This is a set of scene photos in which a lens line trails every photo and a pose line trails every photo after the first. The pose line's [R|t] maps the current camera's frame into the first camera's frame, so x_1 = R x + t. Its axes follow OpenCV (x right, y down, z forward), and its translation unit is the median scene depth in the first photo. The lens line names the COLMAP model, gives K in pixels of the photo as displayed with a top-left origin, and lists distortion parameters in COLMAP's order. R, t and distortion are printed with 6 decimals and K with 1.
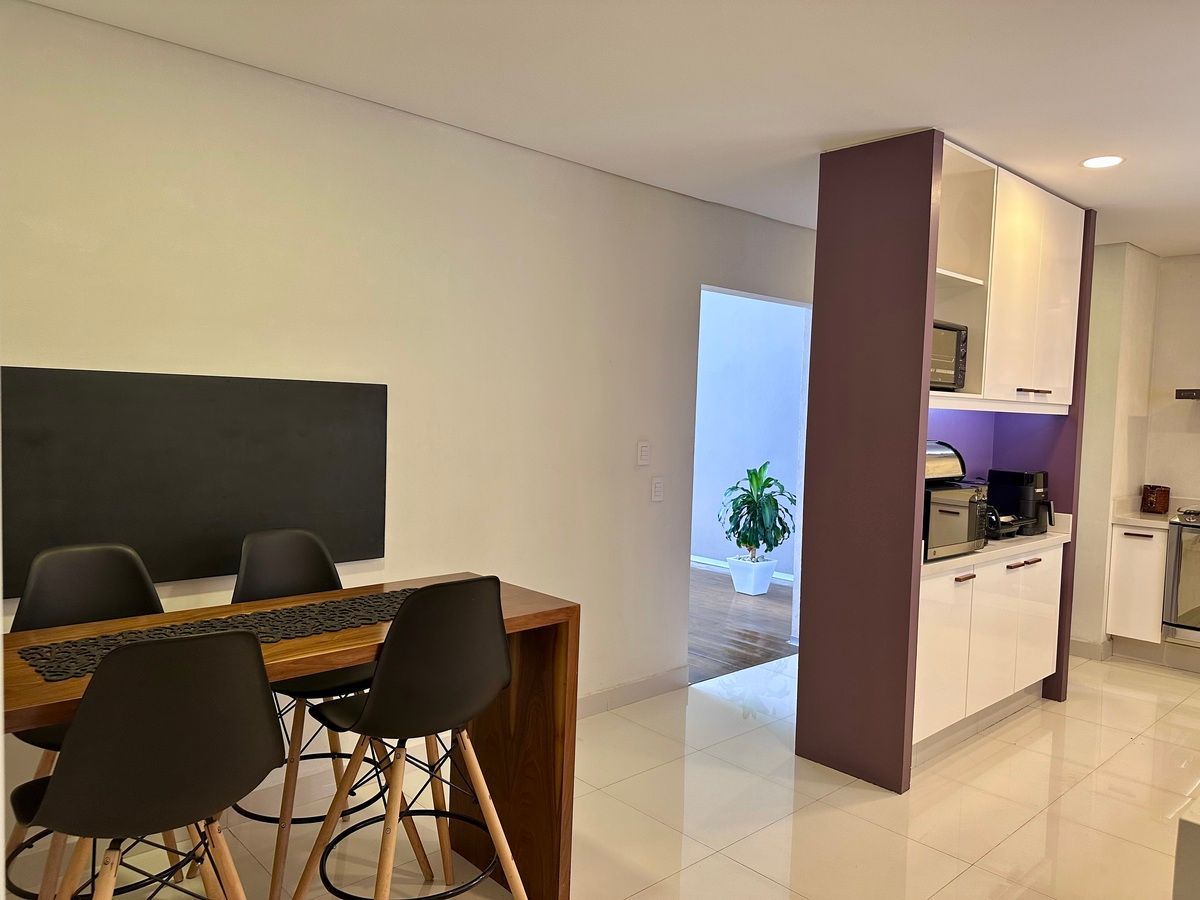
lens RADIAL K [[859.2, 0, 600.0], [0, 859.2, 450.0], [0, 0, 1]] dist [-0.007161, -0.006849]
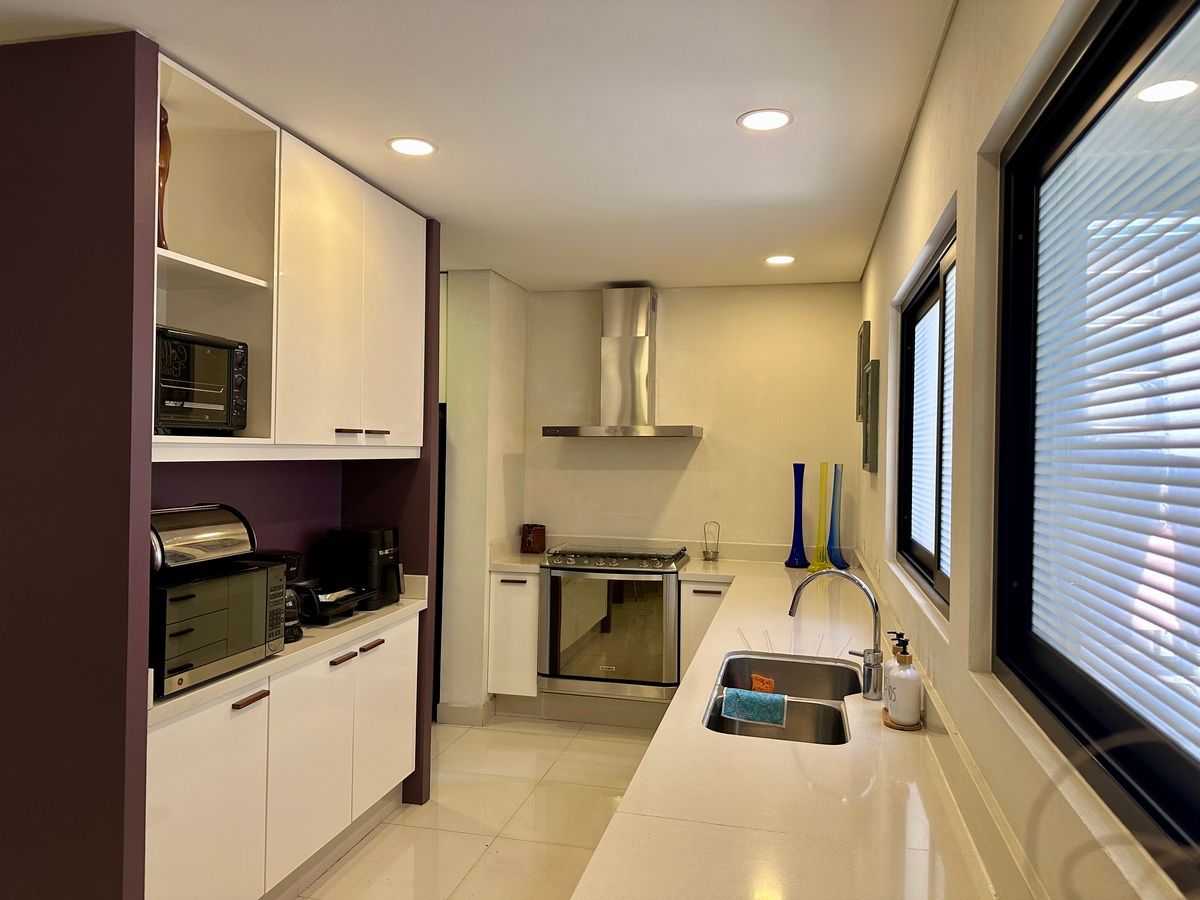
lens RADIAL K [[859.2, 0, 600.0], [0, 859.2, 450.0], [0, 0, 1]] dist [-0.007161, -0.006849]
pose [[0.822311, -0.021981, 0.568613, 0.214667], [0.044459, 0.998681, -0.025689, -0.019608], [-0.567298, 0.046404, 0.822204, 0.203519]]
